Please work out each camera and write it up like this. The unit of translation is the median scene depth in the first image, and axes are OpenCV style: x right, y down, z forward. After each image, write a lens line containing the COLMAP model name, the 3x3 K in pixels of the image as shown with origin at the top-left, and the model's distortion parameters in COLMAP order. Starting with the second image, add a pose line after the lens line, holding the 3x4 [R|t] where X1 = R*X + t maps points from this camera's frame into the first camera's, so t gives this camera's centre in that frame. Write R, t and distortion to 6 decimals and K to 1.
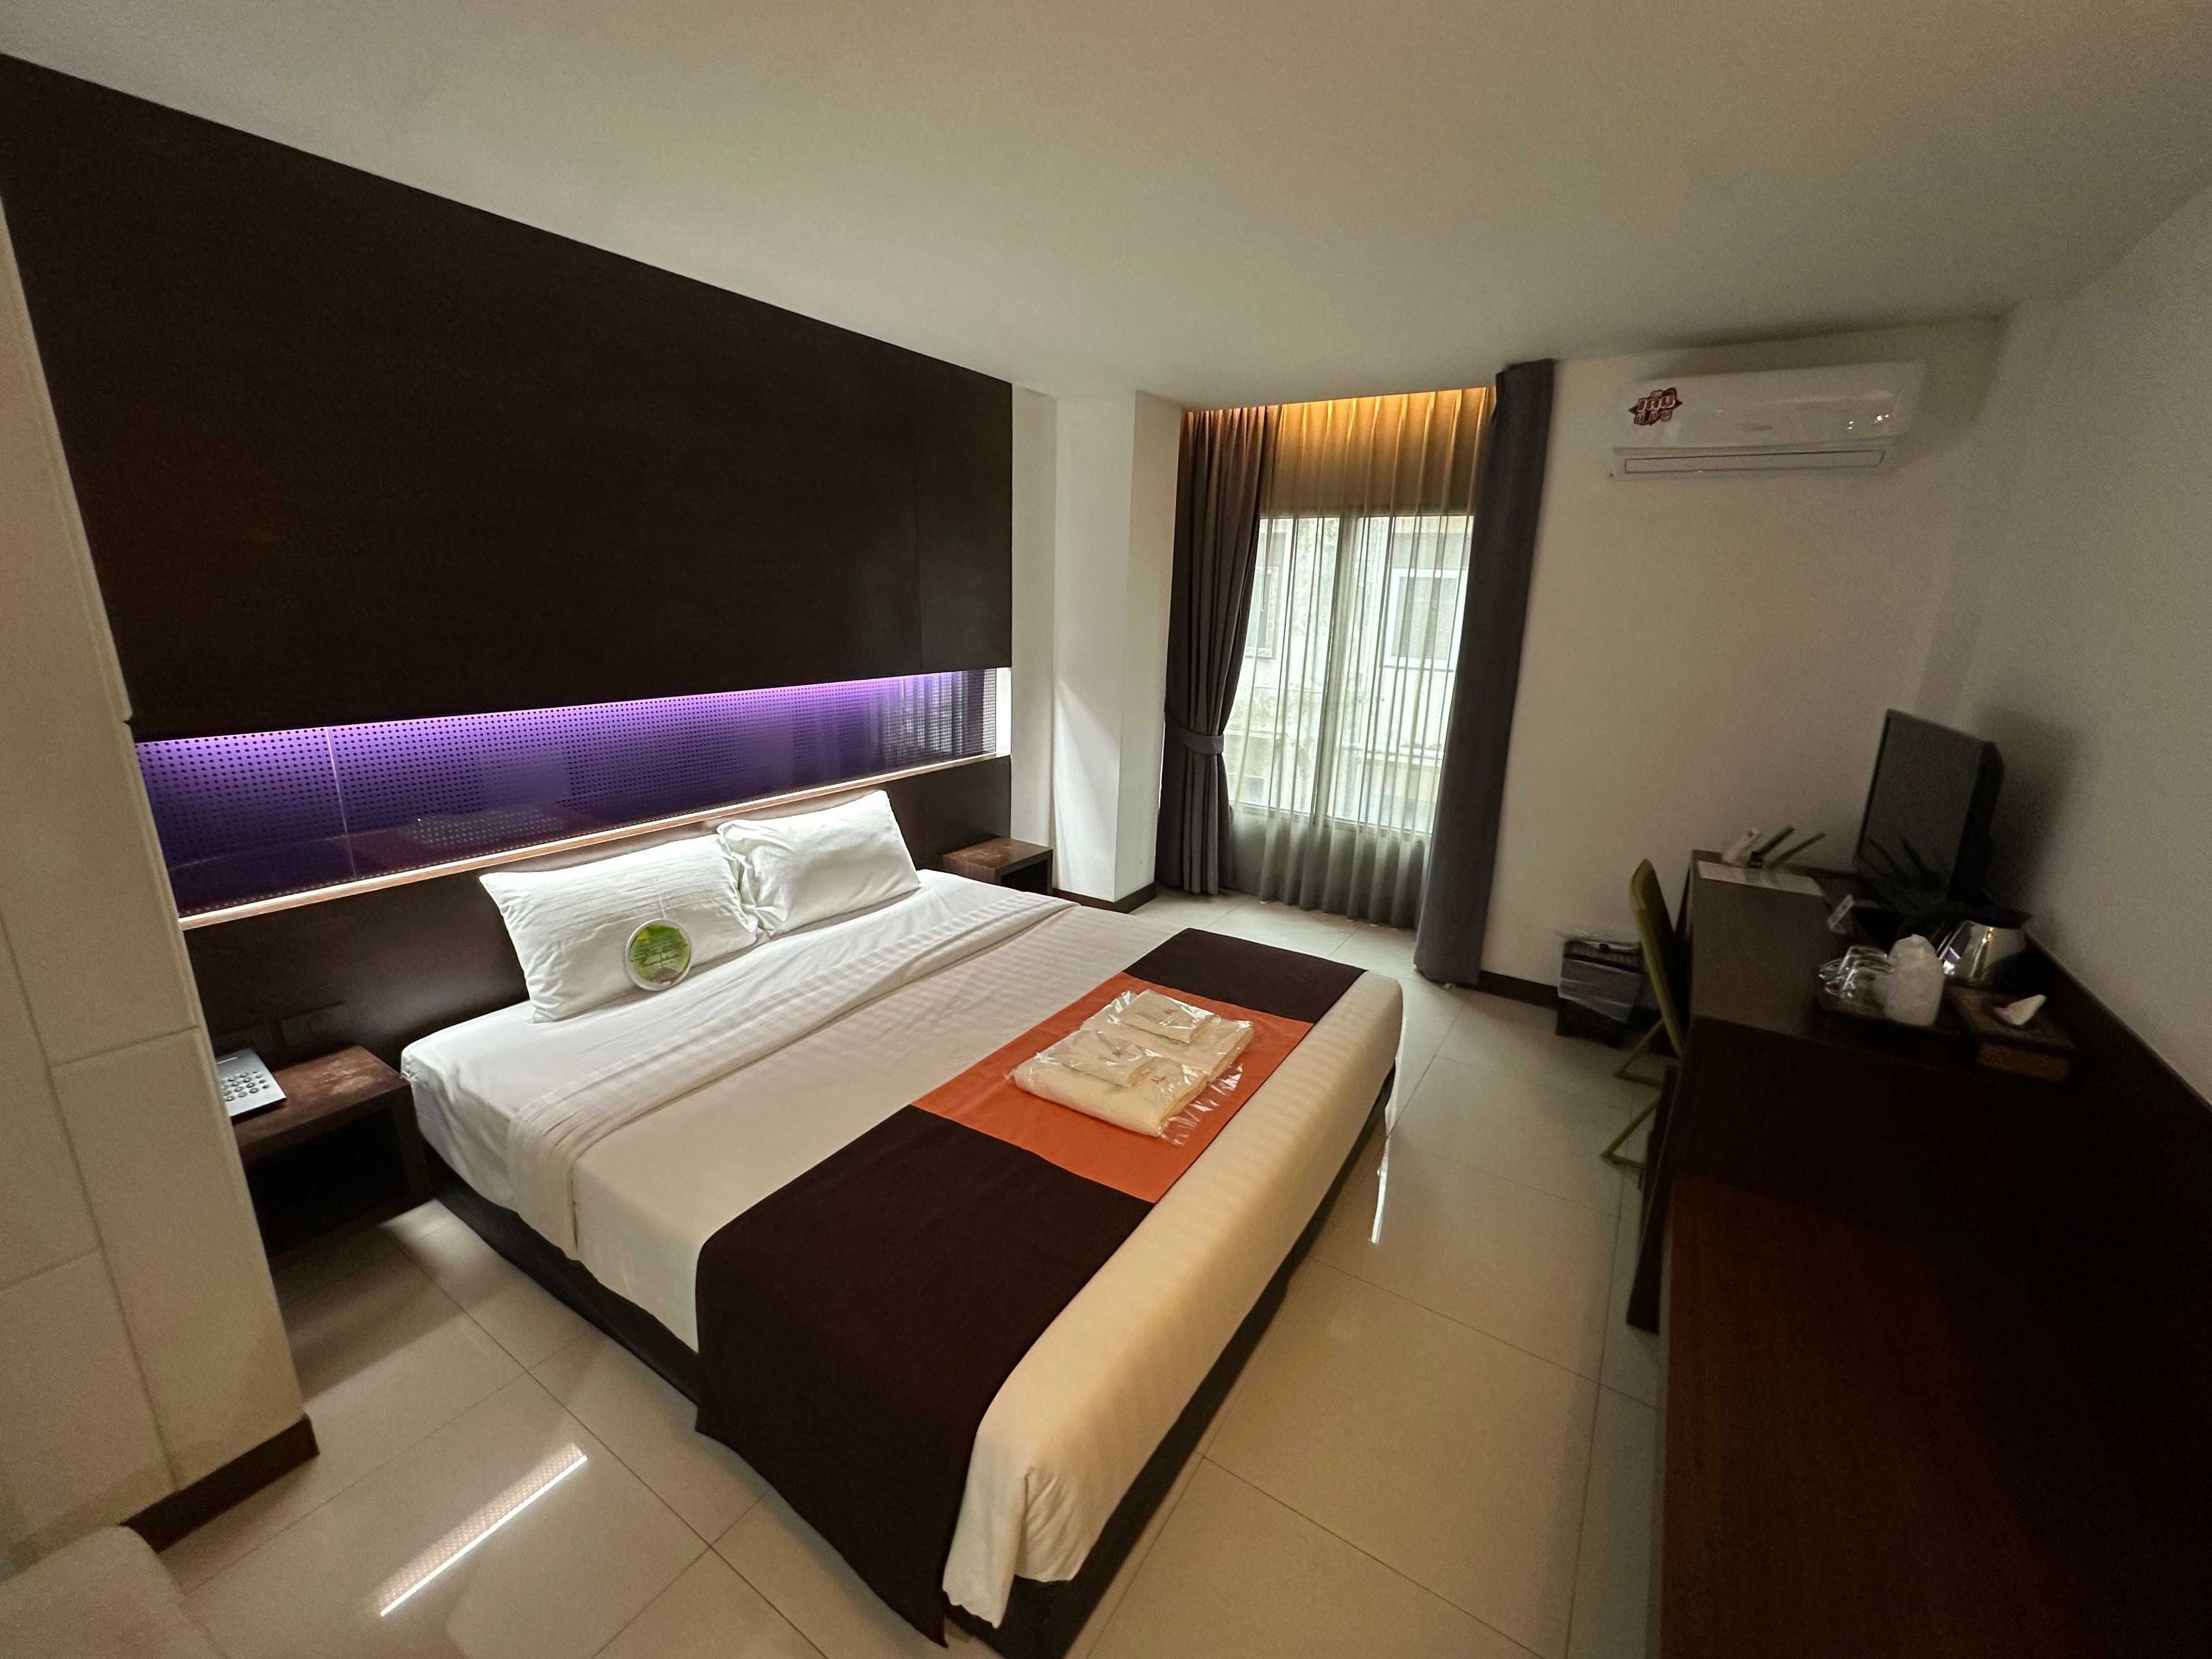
lens RADIAL K [[884.9, 0, 1103.7], [0, 884.9, 828.9], [0, 0, 1]] dist [-0.007040, 0.000991]
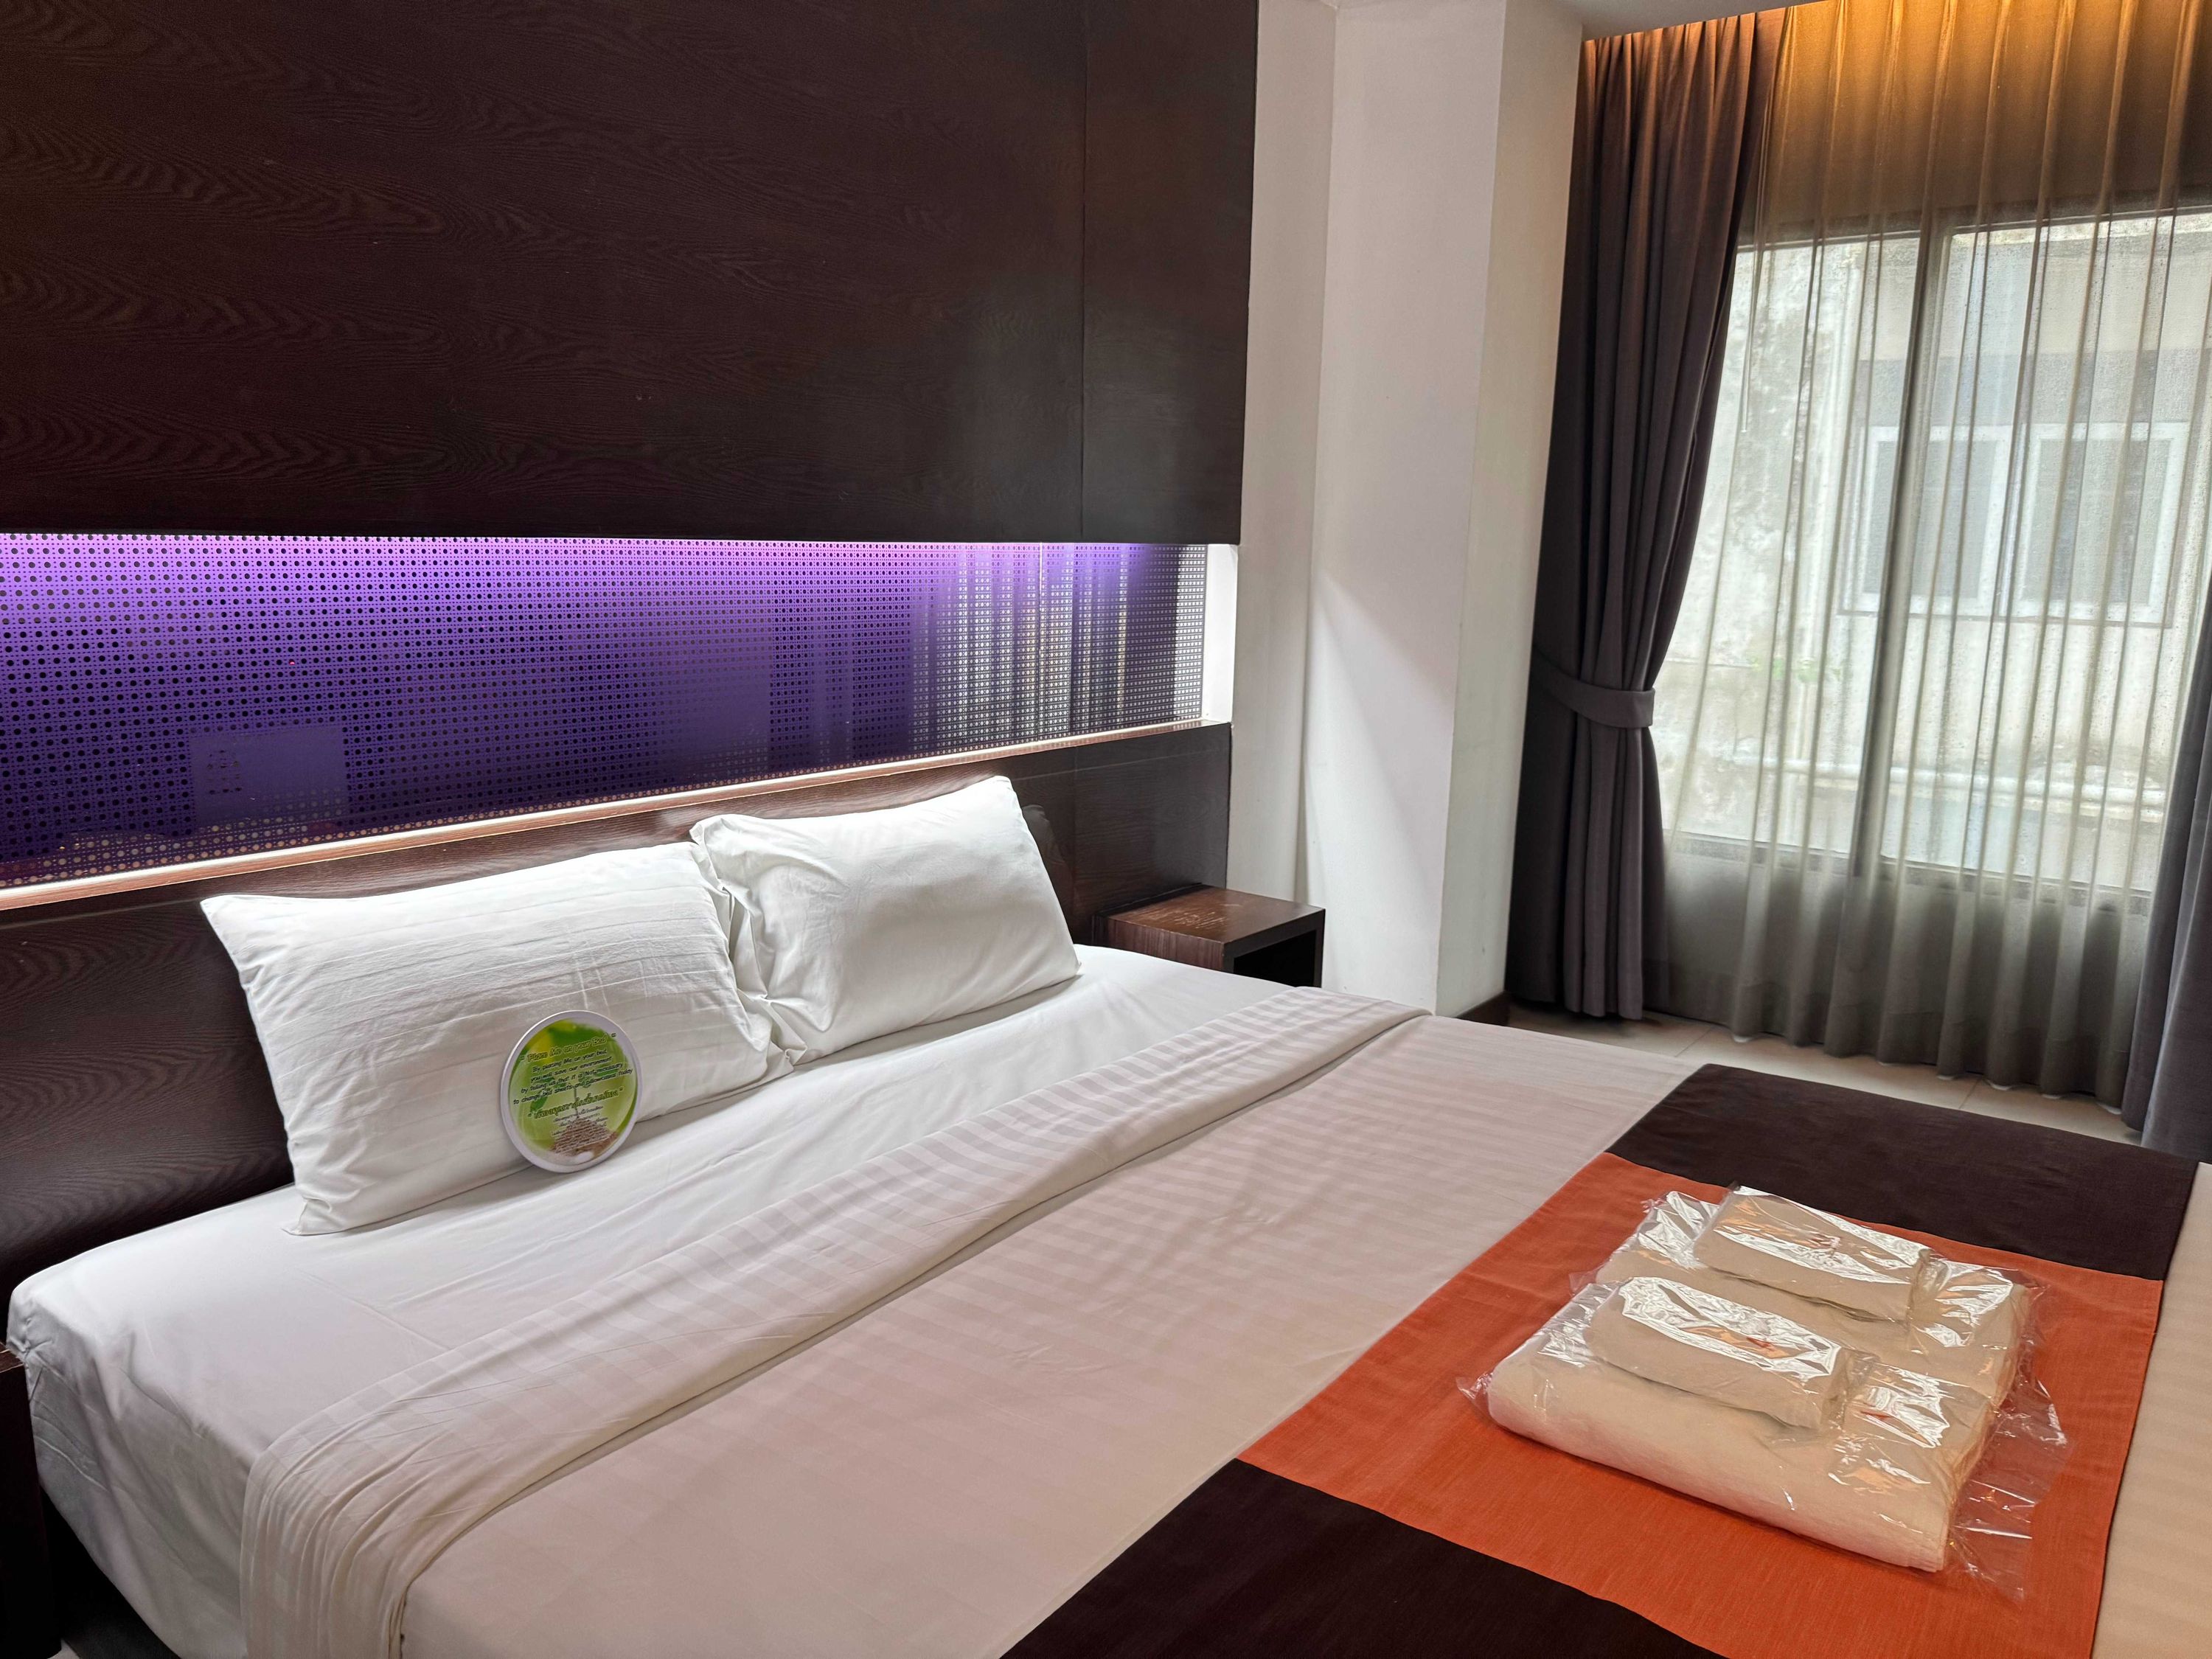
lens RADIAL K [[1559.1, 0, 1111.7], [0, 1559.1, 797.6], [0, 0, 1]] dist [0.085847, -0.119856]
pose [[0.997326, 0.002854, -0.073023, -0.161256], [-0.009891, 0.995314, -0.096186, 0.064283], [0.072406, 0.096651, 0.992681, 0.197946]]
